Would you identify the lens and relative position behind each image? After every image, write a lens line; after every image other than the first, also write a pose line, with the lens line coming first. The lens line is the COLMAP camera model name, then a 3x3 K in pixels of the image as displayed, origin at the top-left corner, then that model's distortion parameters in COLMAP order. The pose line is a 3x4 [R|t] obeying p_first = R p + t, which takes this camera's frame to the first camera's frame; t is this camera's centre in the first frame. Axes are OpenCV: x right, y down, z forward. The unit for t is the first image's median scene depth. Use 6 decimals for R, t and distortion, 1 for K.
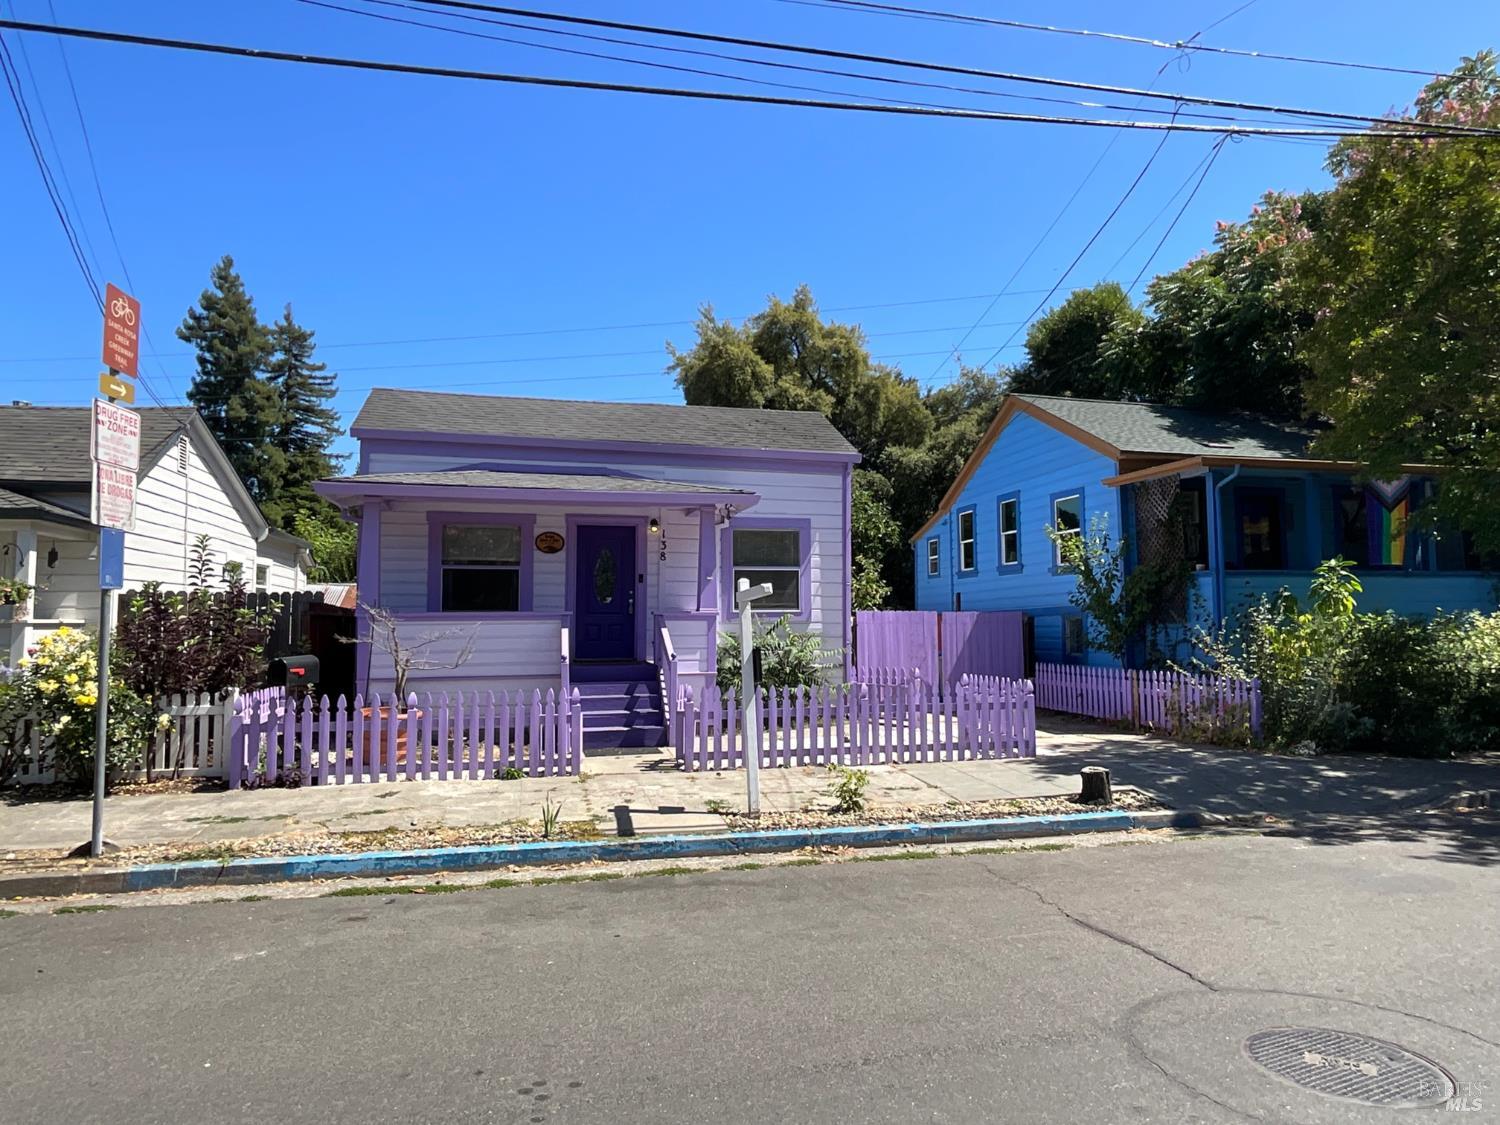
lens RADIAL K [[919.6, 0, 744.3], [0, 919.6, 558.0], [0, 0, 1]] dist [-0.014307, 0.011766]
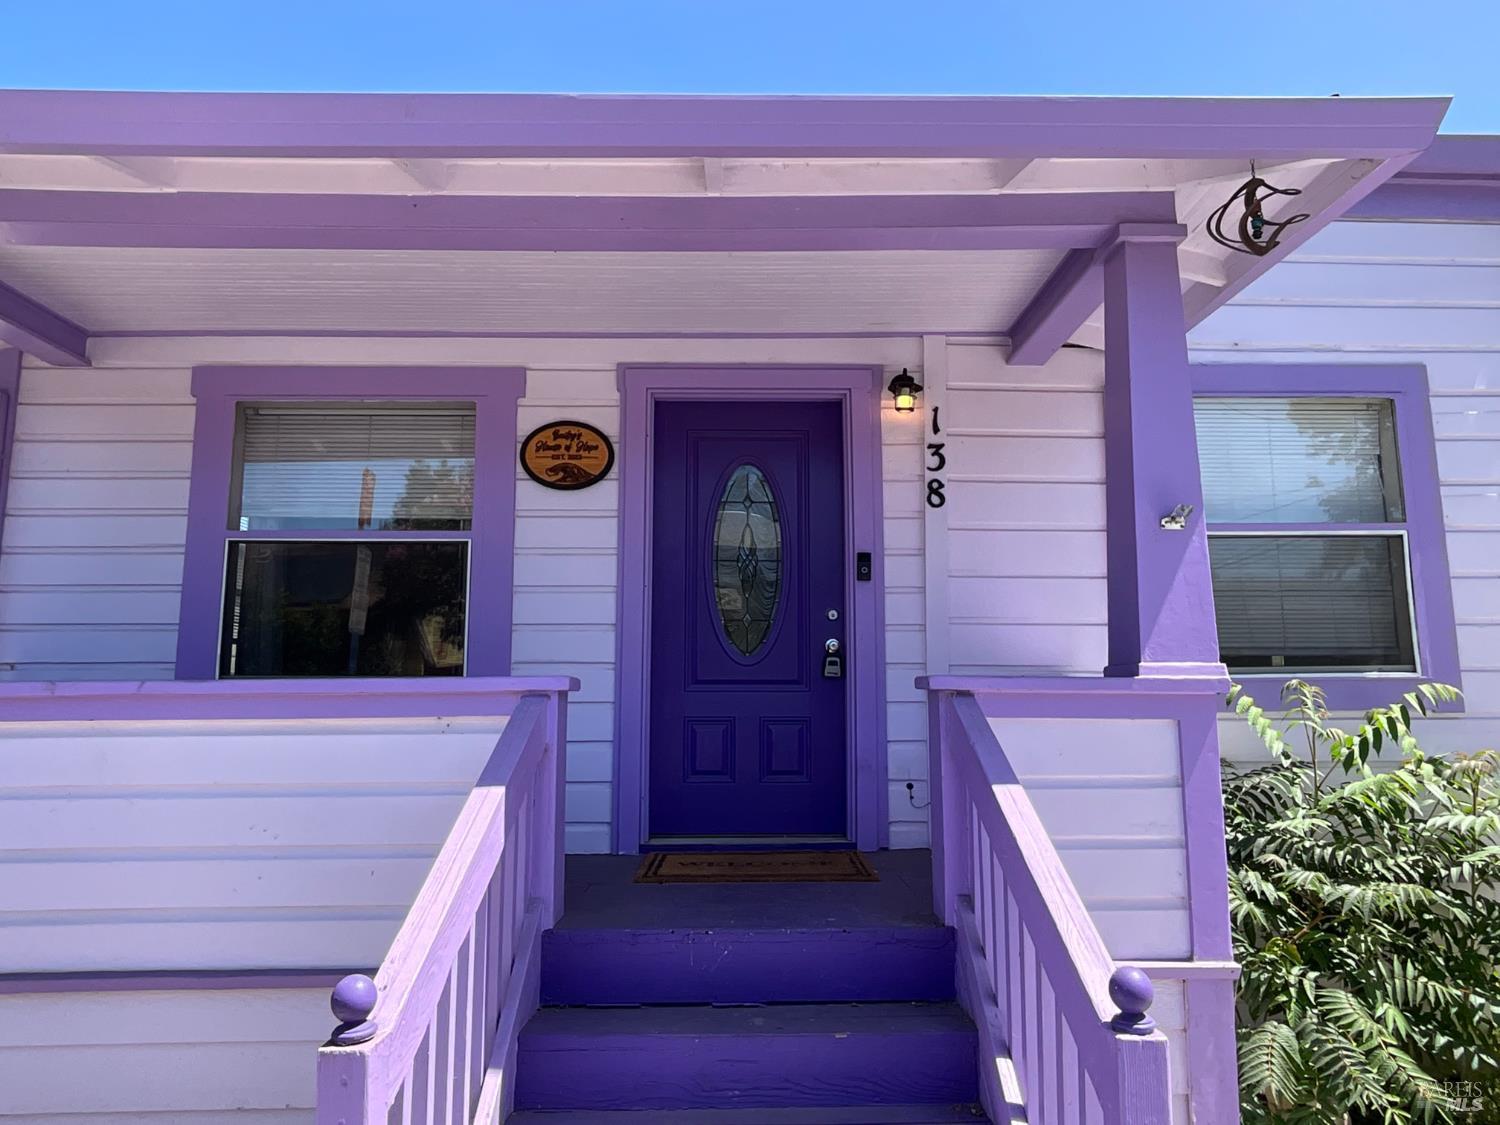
lens RADIAL K [[929.5, 0, 750.0], [0, 929.5, 566.2], [0, 0, 1]] dist [0.003759, -0.000193]
pose [[0.974856, -0.029606, -0.220861, -0.079436], [0.015415, 0.997720, -0.065704, 0.040389], [0.222303, 0.060647, 0.973090, 0.677046]]
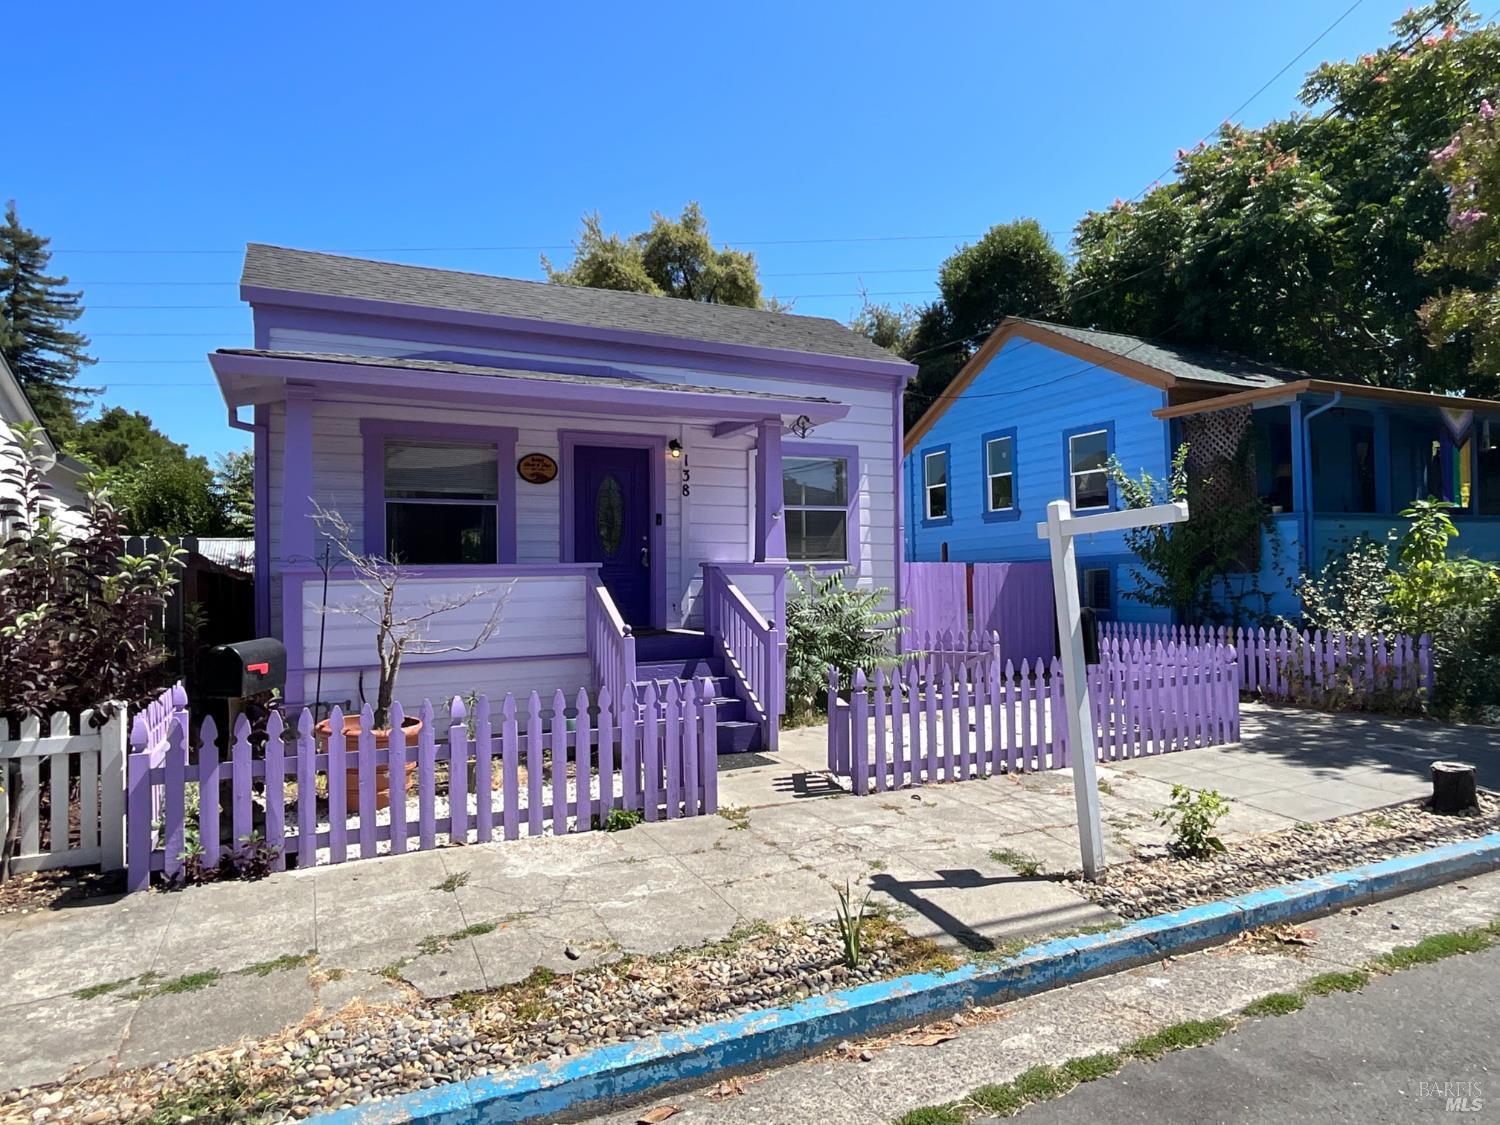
lens RADIAL K [[919.6, 0, 744.7], [0, 919.6, 559.9], [0, 0, 1]] dist [-0.014307, 0.011766]
pose [[0.976361, -0.006756, 0.216040, -0.199398], [-0.003112, 0.998968, 0.045303, 0.020516], [-0.216123, -0.044904, 0.975333, 0.251647]]
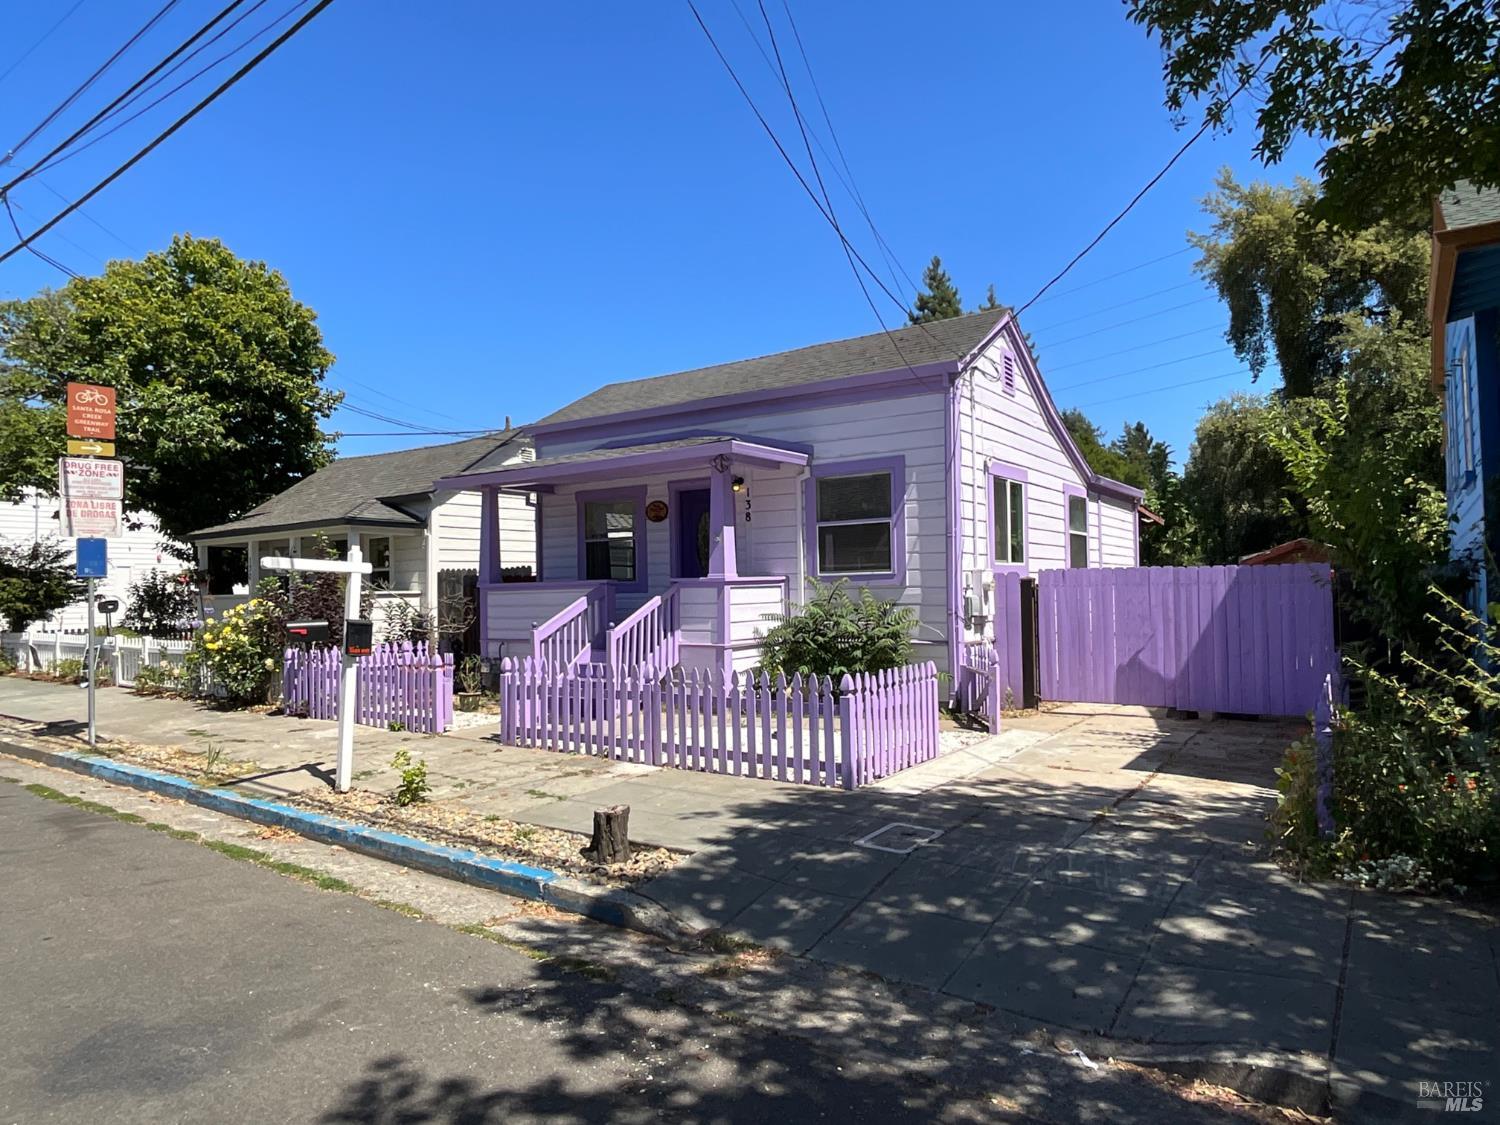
lens RADIAL K [[919.6, 0, 750.1], [0, 919.6, 564.2], [0, 0, 1]] dist [-0.014307, 0.011766]
pose [[0.656624, -0.029172, -0.753653, 0.588644], [0.066446, 0.997604, 0.019276, 0.027301], [0.751285, -0.062734, 0.656989, 0.388005]]
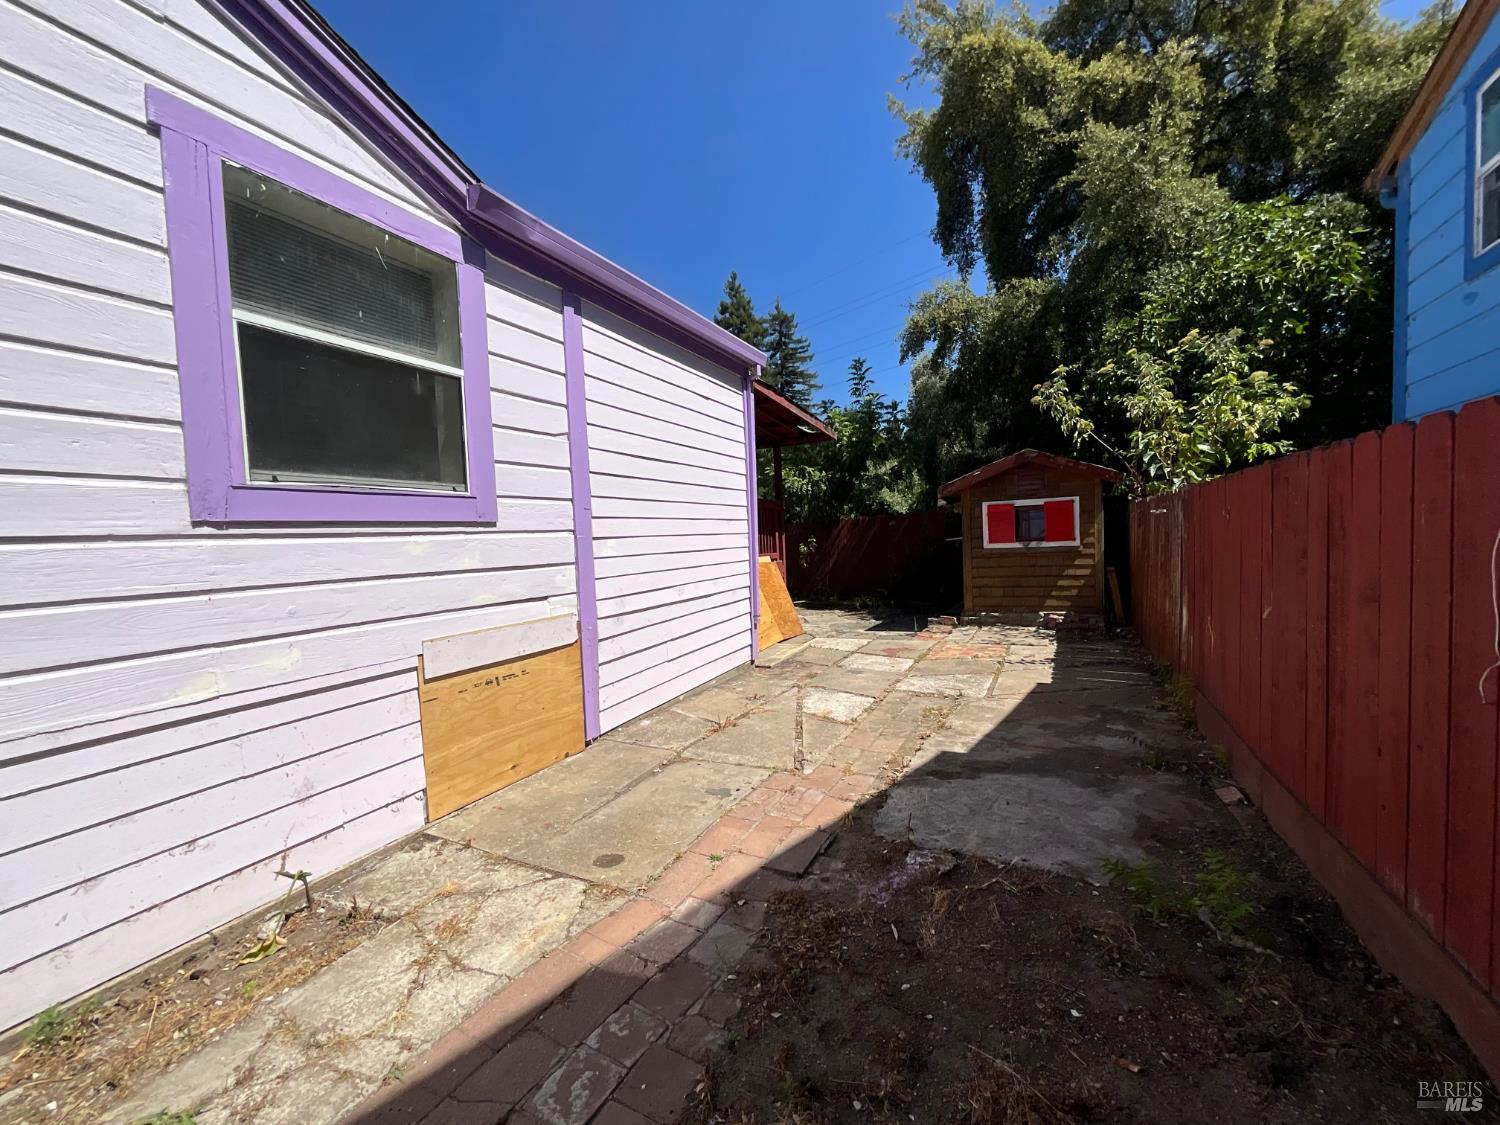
lens RADIAL K [[600.6, 0, 758.9], [0, 600.6, 565.2], [0, 0, 1]] dist [-0.002387, -0.000182]
pose [[0.775464, 0.006436, -0.631359, 0.265176], [0.081578, 0.990545, 0.110295, 0.095107], [0.626099, -0.137035, 0.767607, 1.288769]]
